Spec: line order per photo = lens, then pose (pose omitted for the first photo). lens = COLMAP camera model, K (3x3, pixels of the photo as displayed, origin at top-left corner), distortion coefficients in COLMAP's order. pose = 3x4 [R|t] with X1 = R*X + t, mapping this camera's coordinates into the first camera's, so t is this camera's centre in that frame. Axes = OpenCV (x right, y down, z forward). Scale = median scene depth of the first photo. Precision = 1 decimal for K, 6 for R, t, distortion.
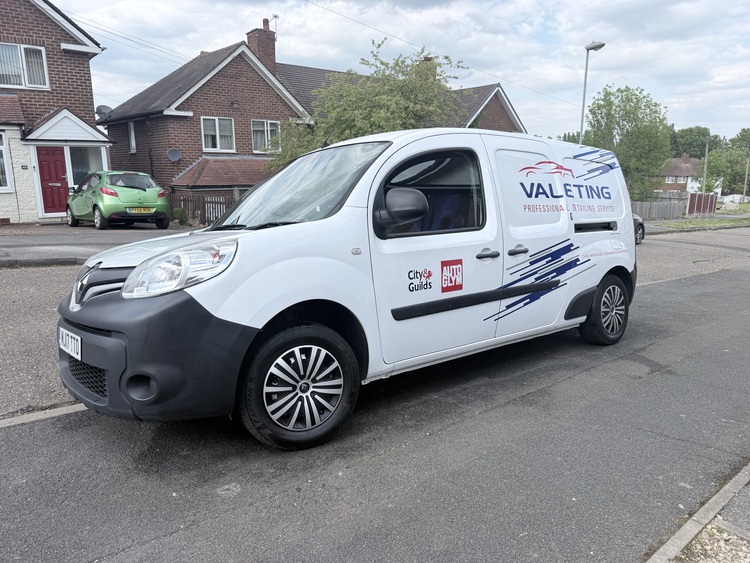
lens RADIAL K [[538.8, 0, 373.6], [0, 538.8, 284.2], [0, 0, 1]] dist [0.055904, -0.063281]
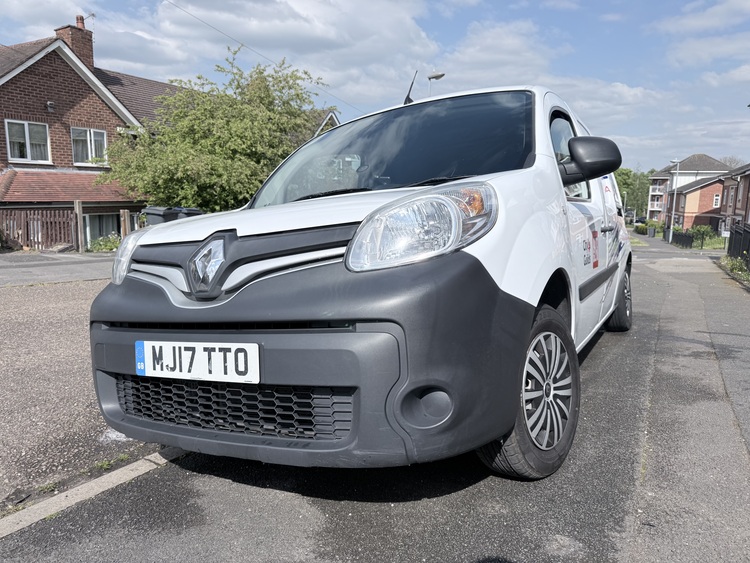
lens RADIAL K [[538.8, 0, 373.6], [0, 538.8, 284.2], [0, 0, 1]] dist [0.055904, -0.063281]
pose [[0.939511, -0.048082, 0.339128, -0.414770], [0.065679, 0.997015, -0.040598, 0.043483], [-0.336164, 0.060416, 0.939864, 0.264112]]
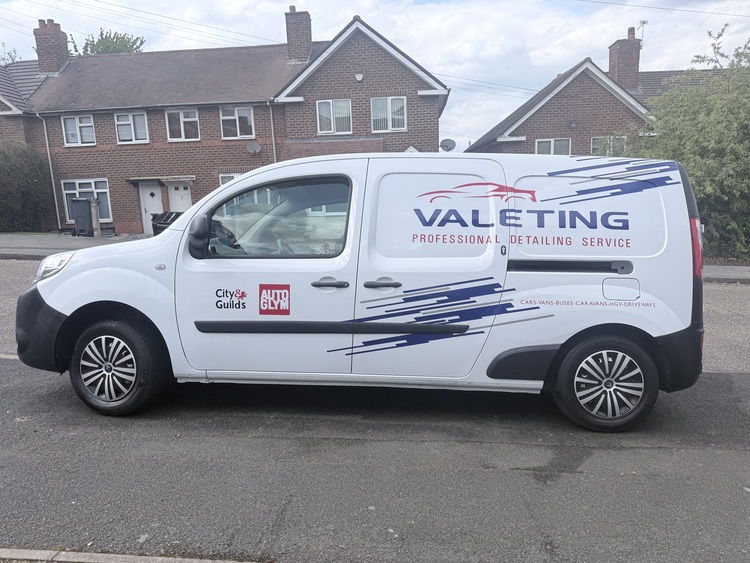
lens RADIAL K [[538.8, 0, 373.6], [0, 538.8, 284.2], [0, 0, 1]] dist [0.055904, -0.063281]
pose [[0.736852, 0.092545, -0.669689, 0.790682], [-0.117019, 0.993093, 0.008482, -0.061795], [0.665849, 0.072116, 0.742593, 0.295885]]
